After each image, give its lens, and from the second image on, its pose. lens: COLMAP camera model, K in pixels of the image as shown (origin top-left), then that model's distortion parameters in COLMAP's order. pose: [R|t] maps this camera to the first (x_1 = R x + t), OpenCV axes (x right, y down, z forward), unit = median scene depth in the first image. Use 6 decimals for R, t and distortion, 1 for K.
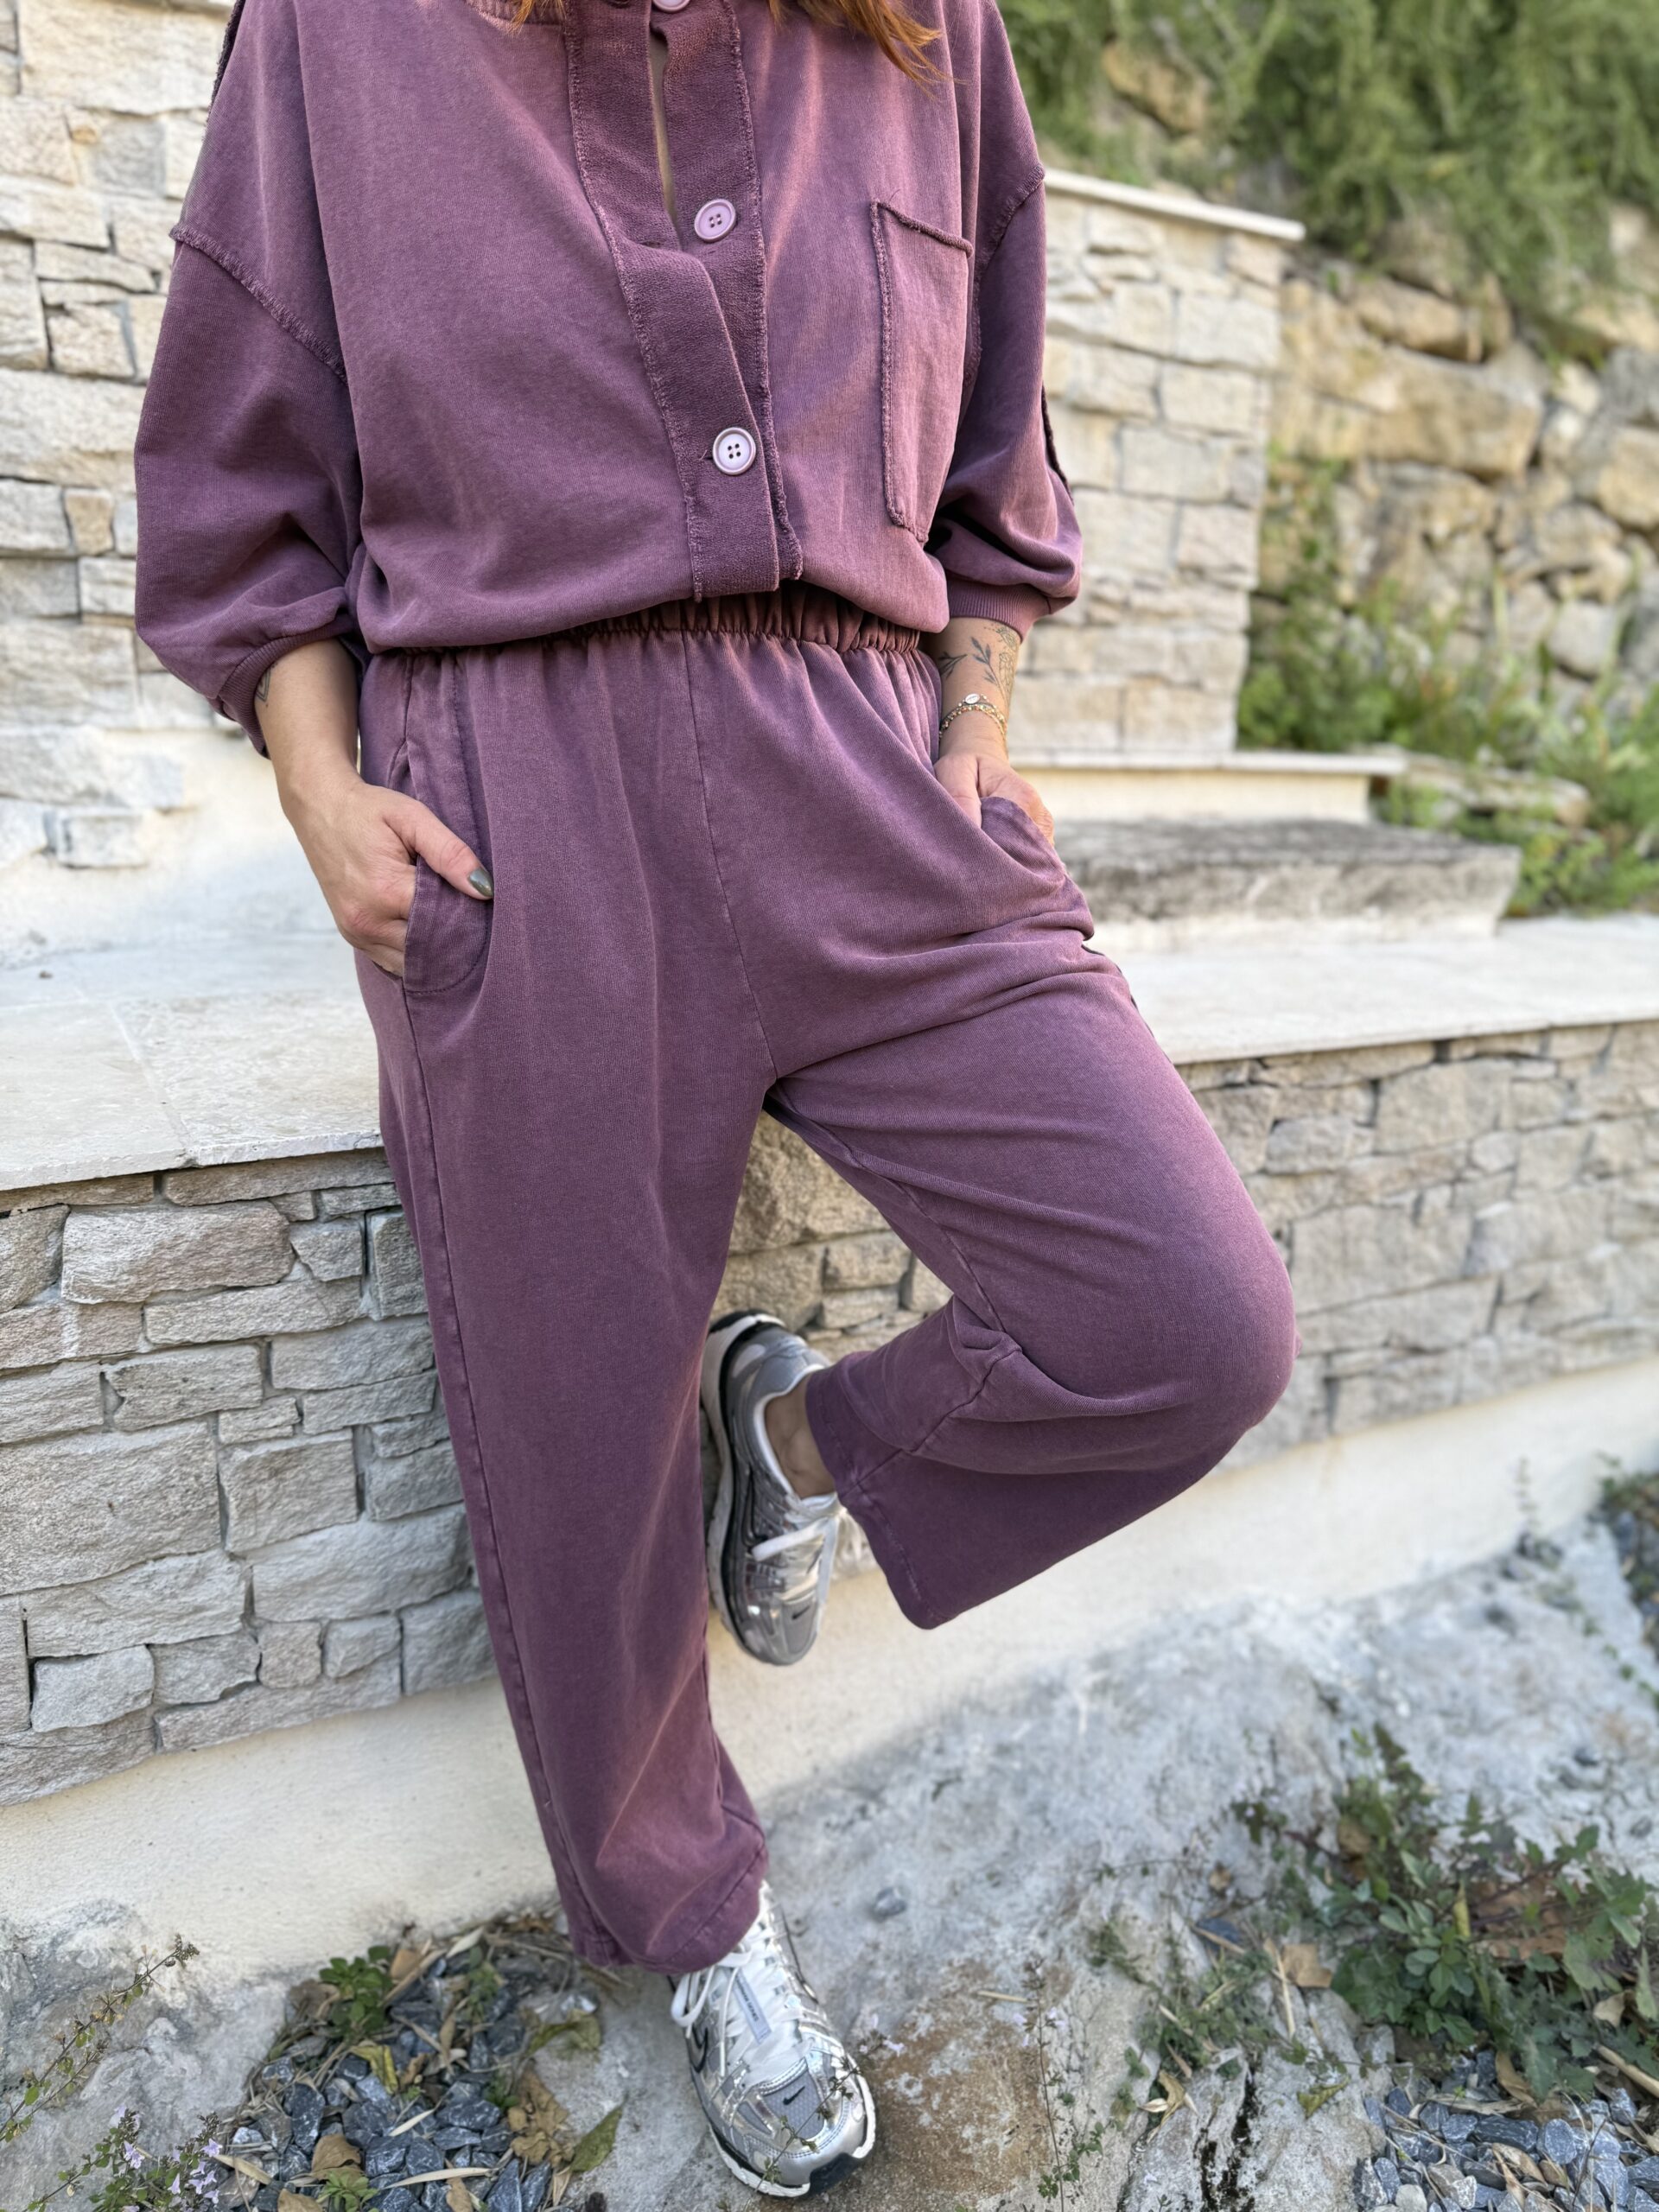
lens RADIAL K [[1545.8, 0, 809.1], [0, 1545.8, 1103.4], [0, 0, 1]] dist [0.012850, -0.023641]
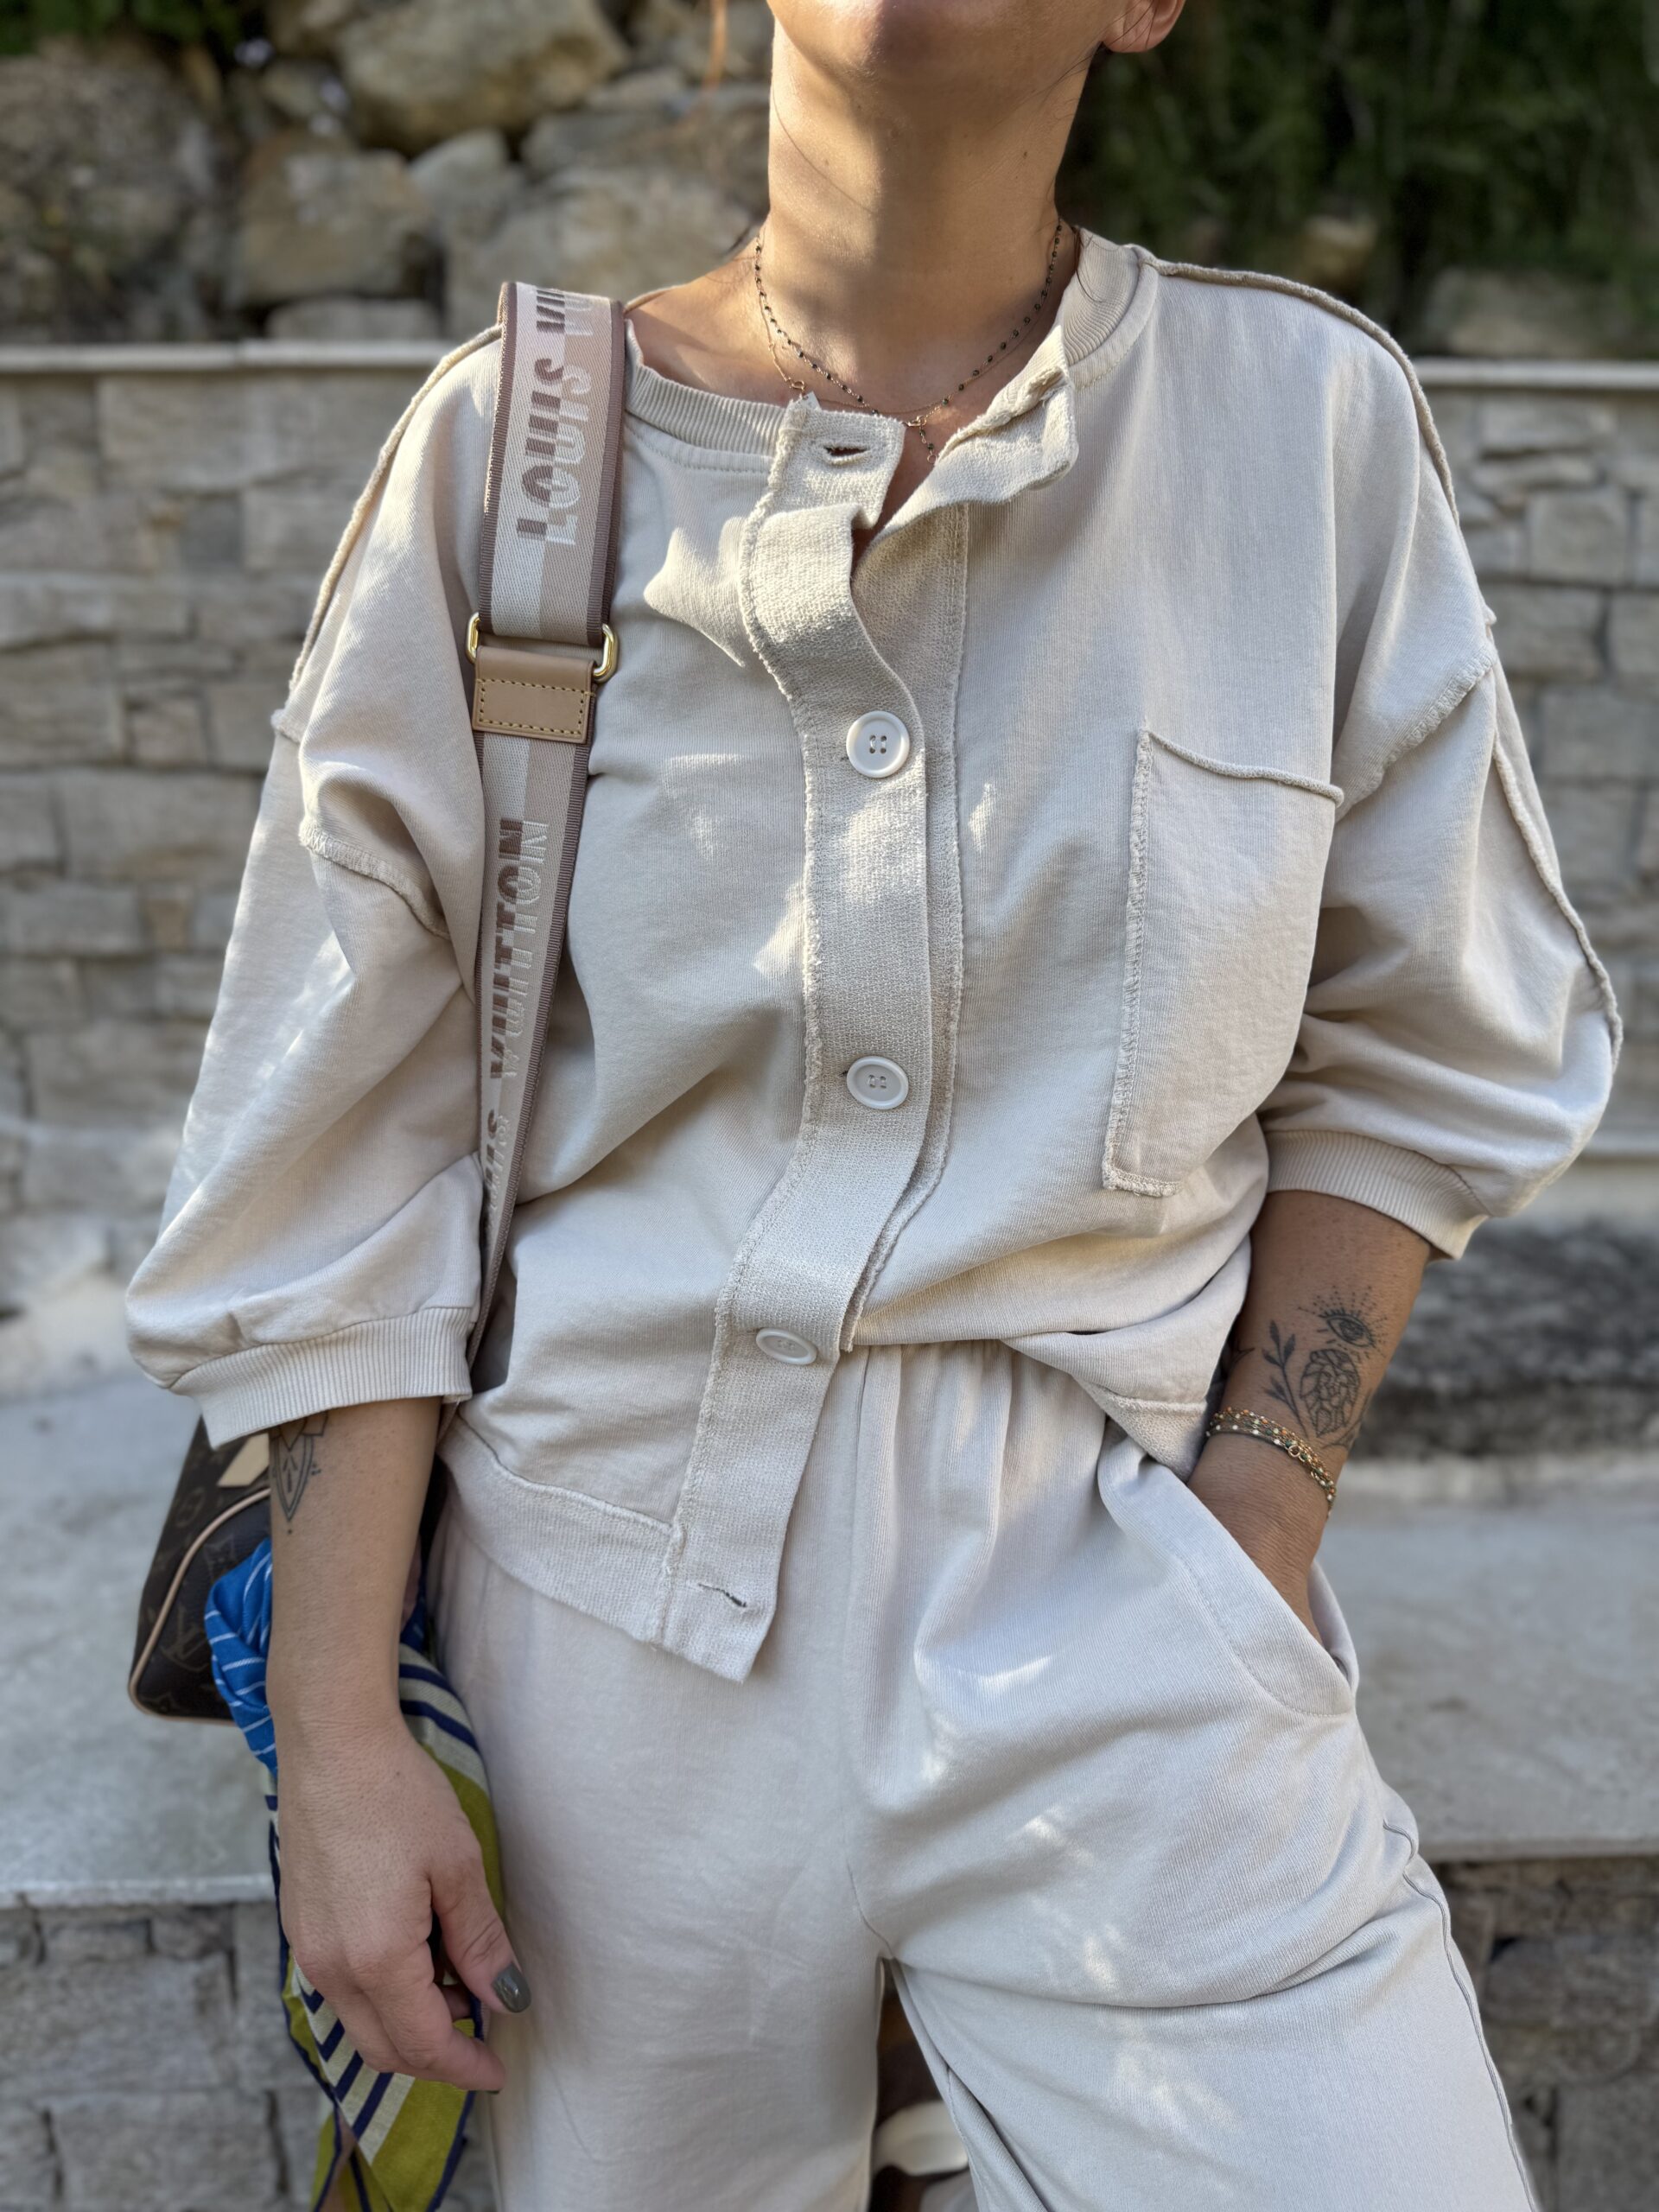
lens RADIAL K [[1584.0, 0, 825.1], [0, 1584.0, 1094.0], [0, 0, 1]] dist [-0.014941, -0.002211]
pose [[0.902981, 0.062800, -0.425066, 0.281175], [-0.088482, 0.995237, -0.040928, -0.247759], [0.420471, 0.074567, 0.904237, 0.294821]]
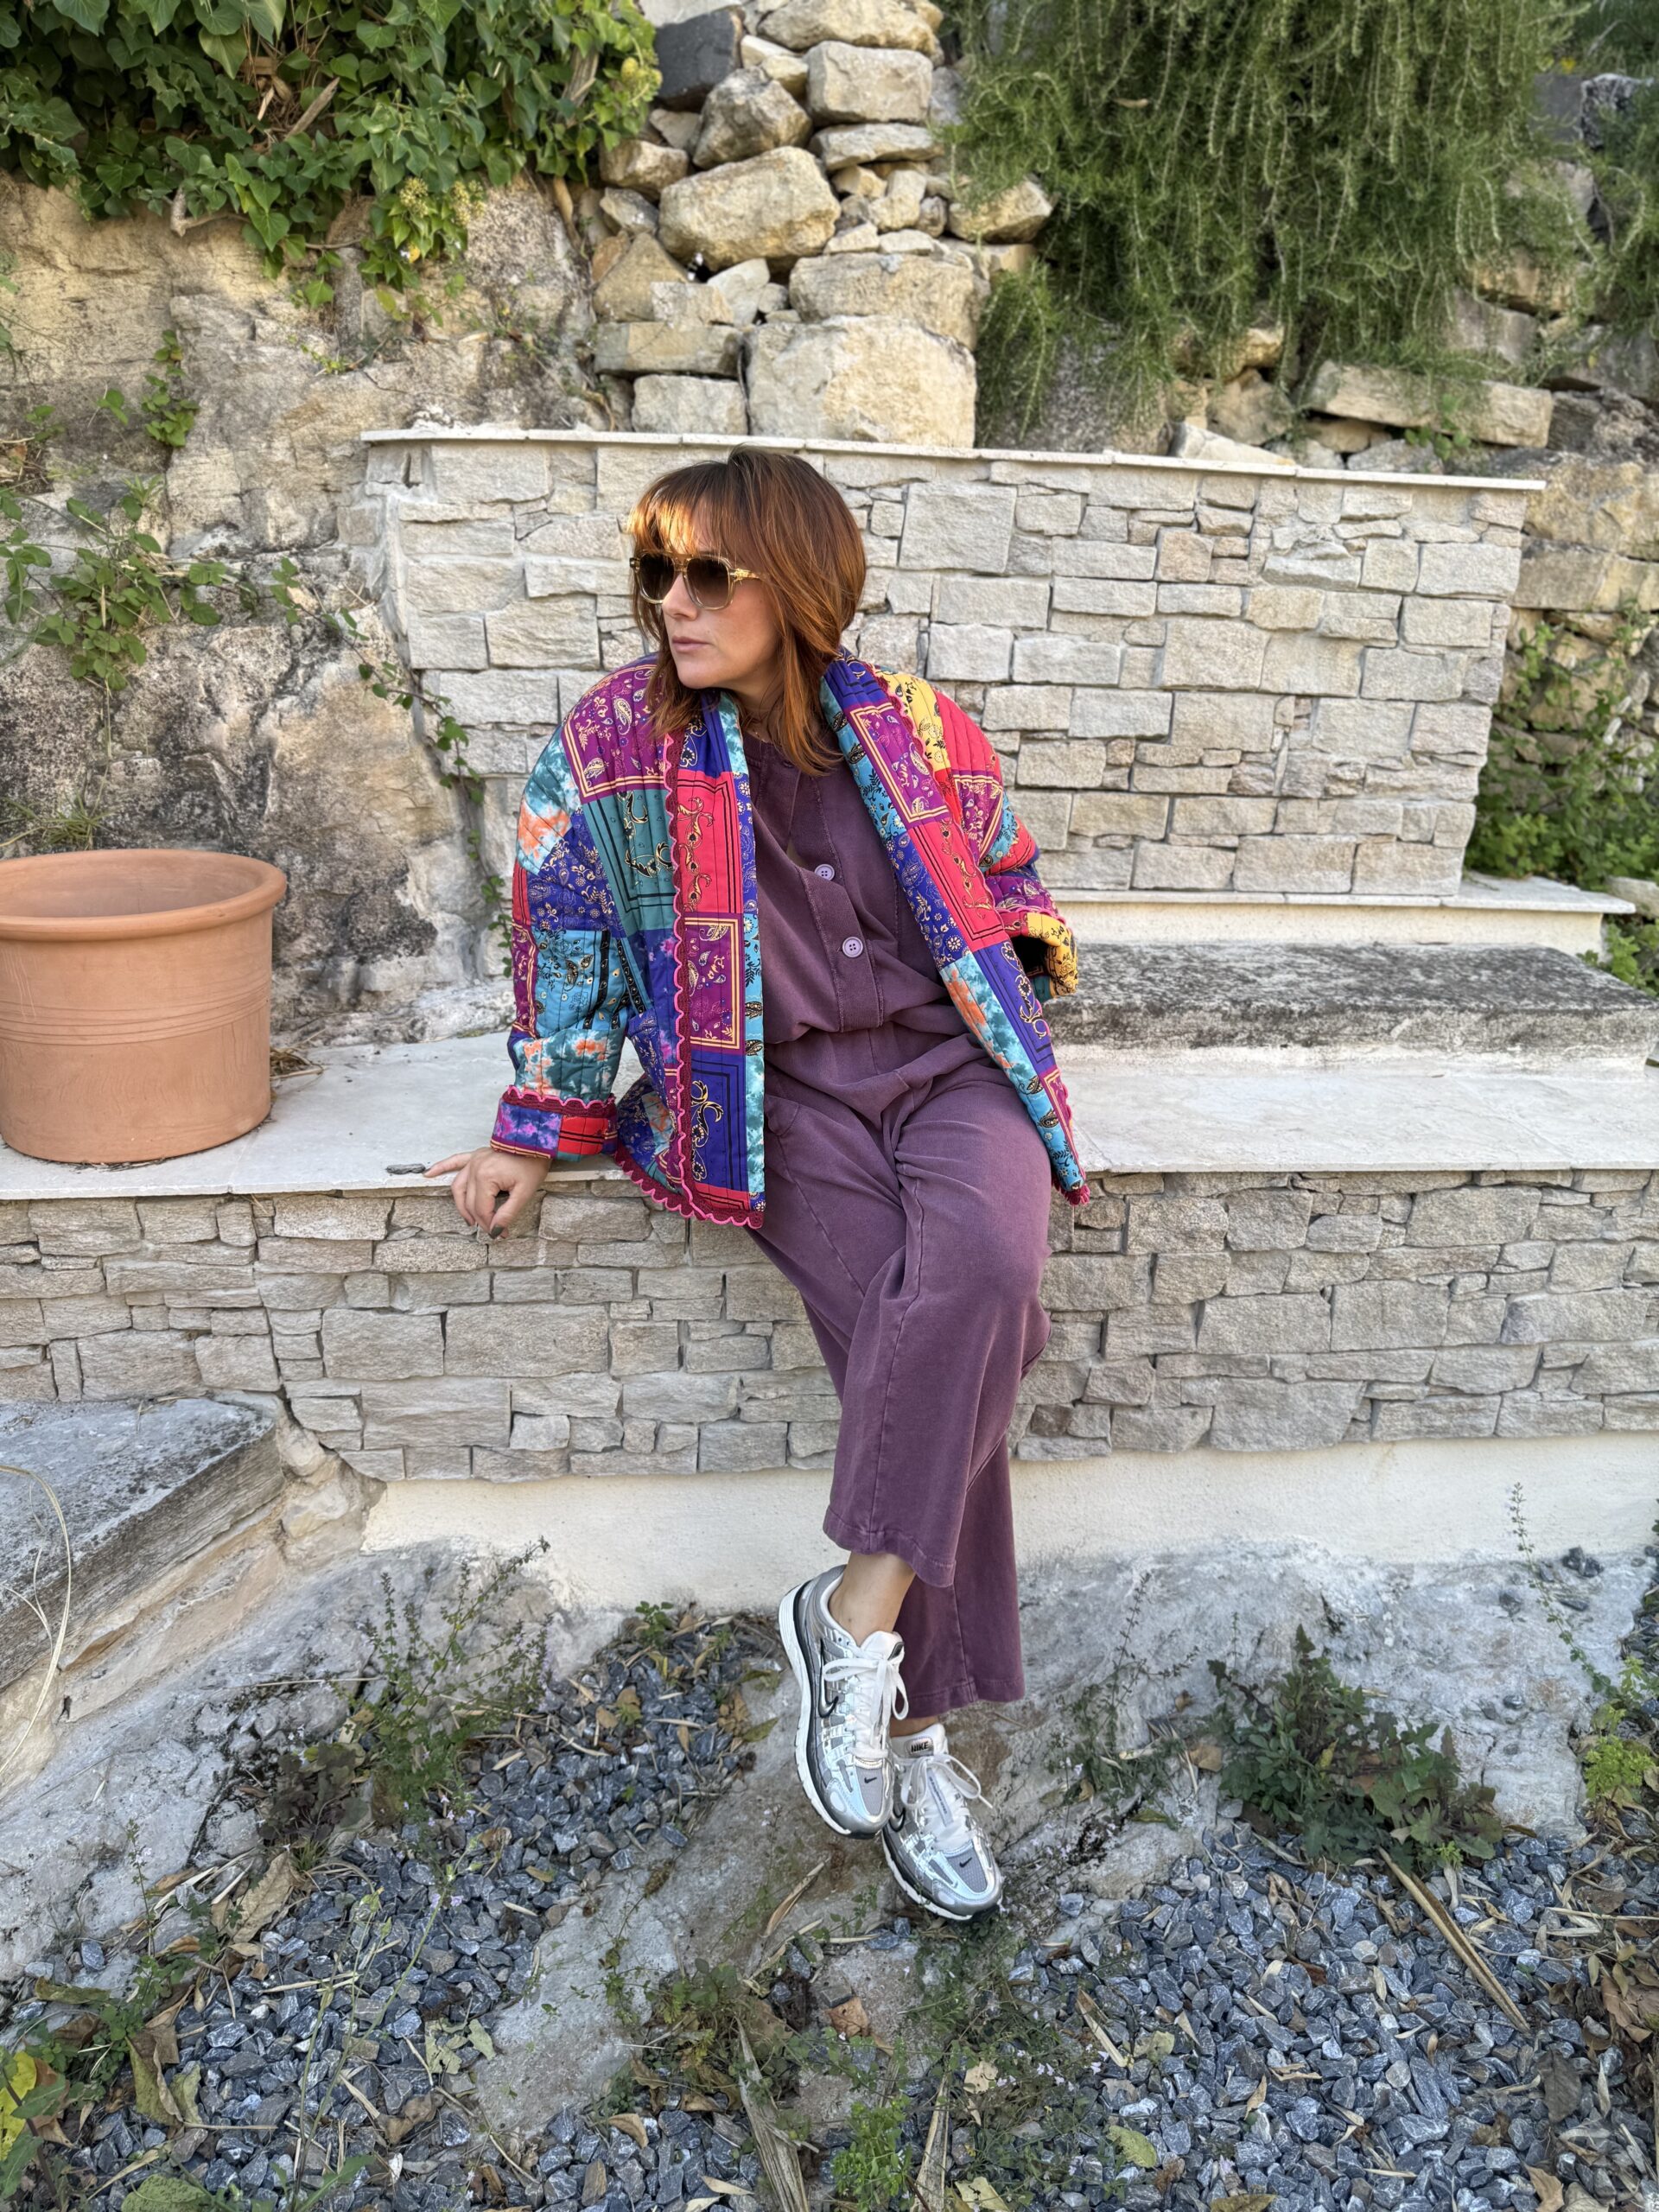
lens RADIAL K [[1521.9, 0, 829.5], [0, 1521.9, 1106.0], [0, 0, 1]] dist [0.014898, -0.026118]
pose [[0.939065, 0.119199, -0.322409, 0.298052], [-0.100453, 0.992169, 0.074234, -0.137875], [0.328733, -0.037324, 0.943685, -0.443409]]
